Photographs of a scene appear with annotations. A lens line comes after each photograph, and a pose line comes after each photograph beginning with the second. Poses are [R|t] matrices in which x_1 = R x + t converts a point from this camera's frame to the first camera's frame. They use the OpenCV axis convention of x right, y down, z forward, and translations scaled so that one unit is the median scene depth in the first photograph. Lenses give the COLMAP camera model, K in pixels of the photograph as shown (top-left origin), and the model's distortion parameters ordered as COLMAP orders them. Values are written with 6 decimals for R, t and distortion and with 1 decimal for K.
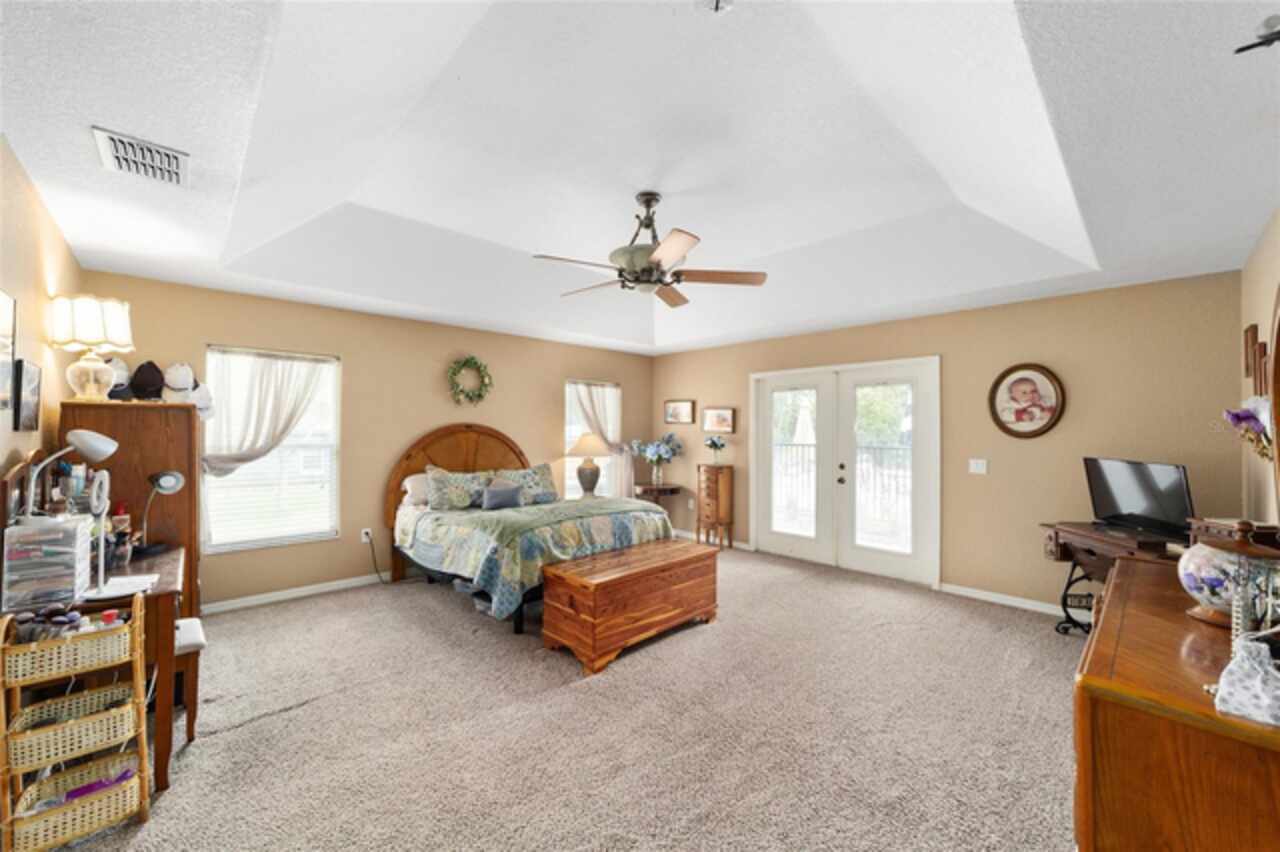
lens RADIAL K [[493.5, 0, 640.4], [0, 493.5, 426.0], [0, 0, 1]] dist [-0.009447, 0.003460]
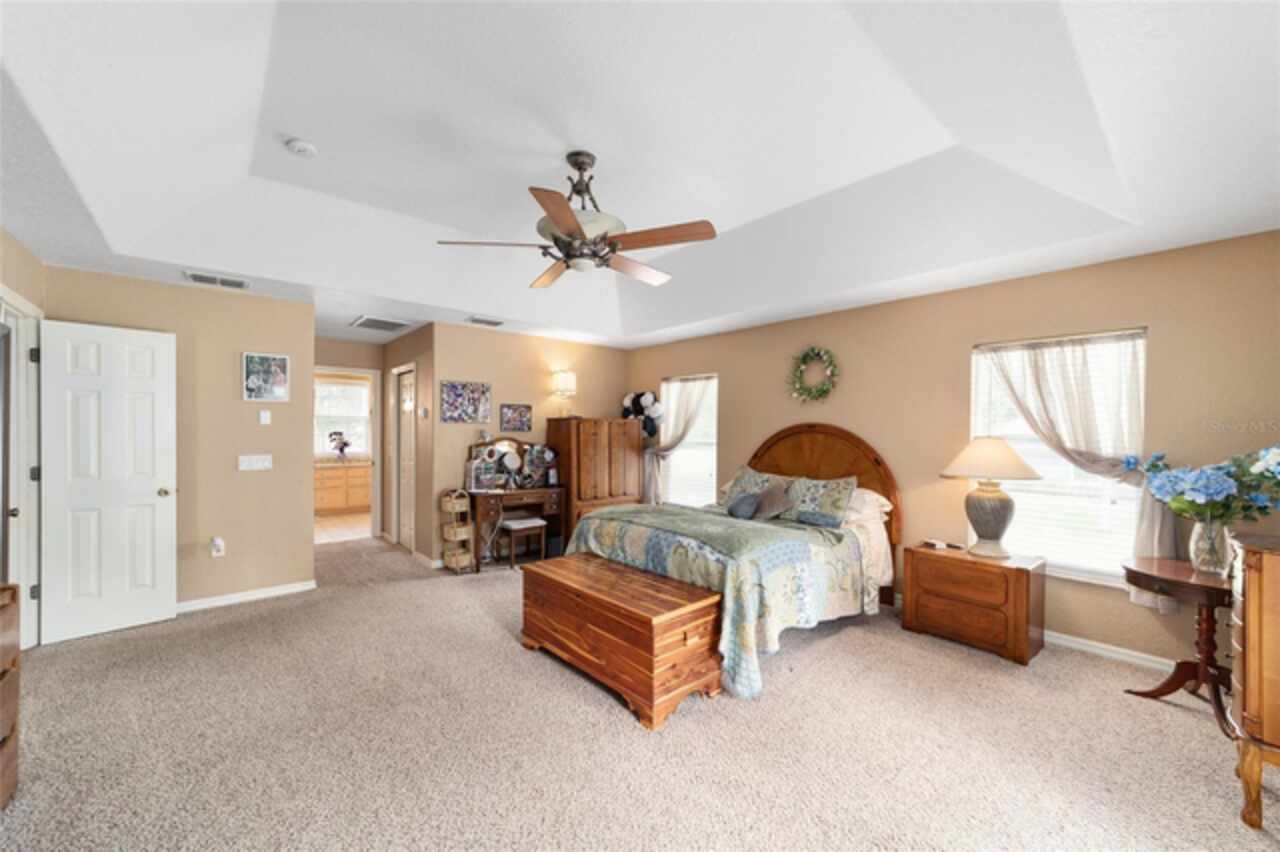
lens RADIAL K [[493.5, 0, 637.9], [0, 493.5, 430.9], [0, 0, 1]] dist [-0.009447, 0.003460]
pose [[-0.045481, -0.003651, -0.998959, 0.693051], [0.004561, 0.999982, -0.003862, 0.013013], [0.998955, -0.004732, -0.045463, 0.897978]]
